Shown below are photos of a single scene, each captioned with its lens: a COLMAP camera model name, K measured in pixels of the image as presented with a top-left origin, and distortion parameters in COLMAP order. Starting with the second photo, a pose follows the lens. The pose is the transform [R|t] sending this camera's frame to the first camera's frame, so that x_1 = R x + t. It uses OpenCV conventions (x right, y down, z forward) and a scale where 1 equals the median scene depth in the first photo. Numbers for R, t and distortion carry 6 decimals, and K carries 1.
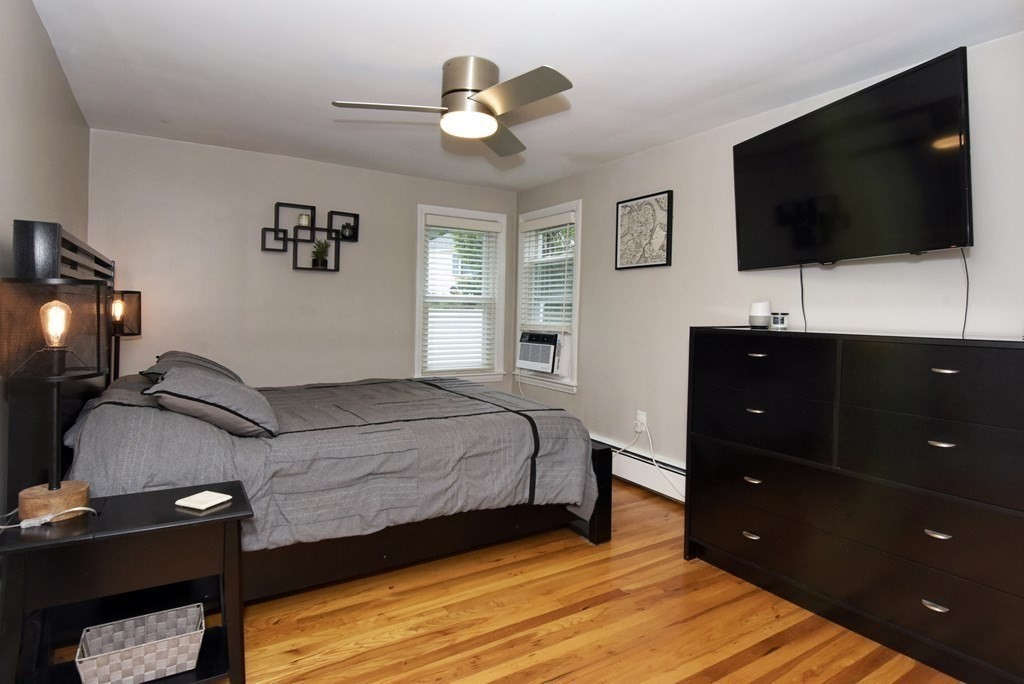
lens RADIAL K [[546.8, 0, 512.0], [0, 546.8, 341.9], [0, 0, 1]] dist [0.016019, -0.012409]
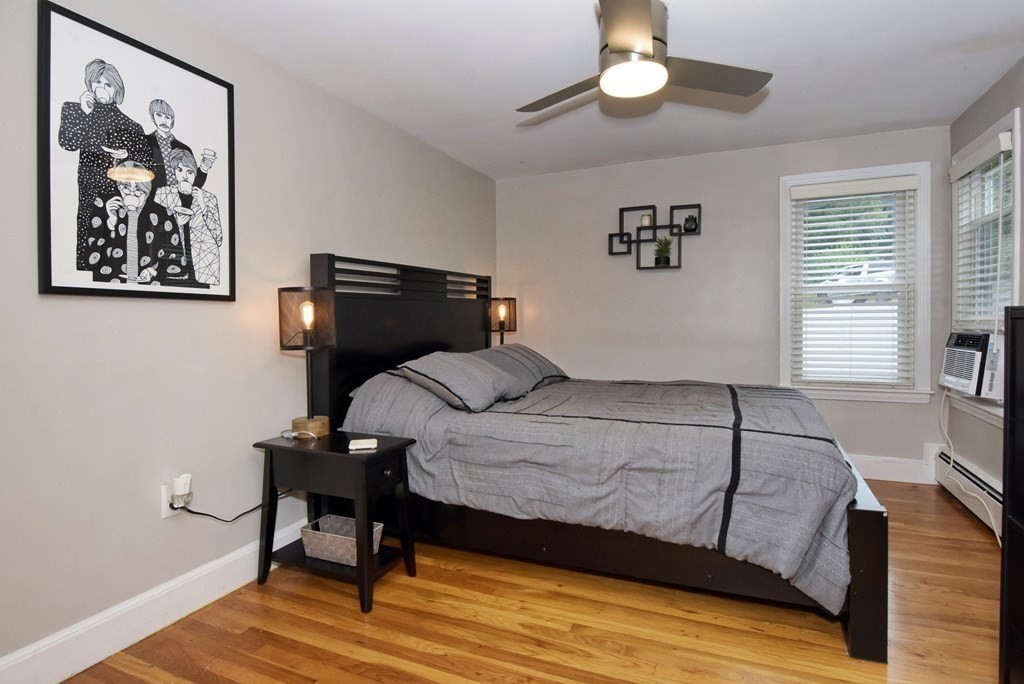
lens RADIAL K [[546.8, 0, 510.5], [0, 546.8, 339.6], [0, 0, 1]] dist [0.016019, -0.012409]
pose [[0.573117, 0.012012, -0.819386, 0.378623], [-0.027122, 0.999623, -0.004316, 0.012764], [0.819025, 0.024697, 0.573226, 0.259286]]
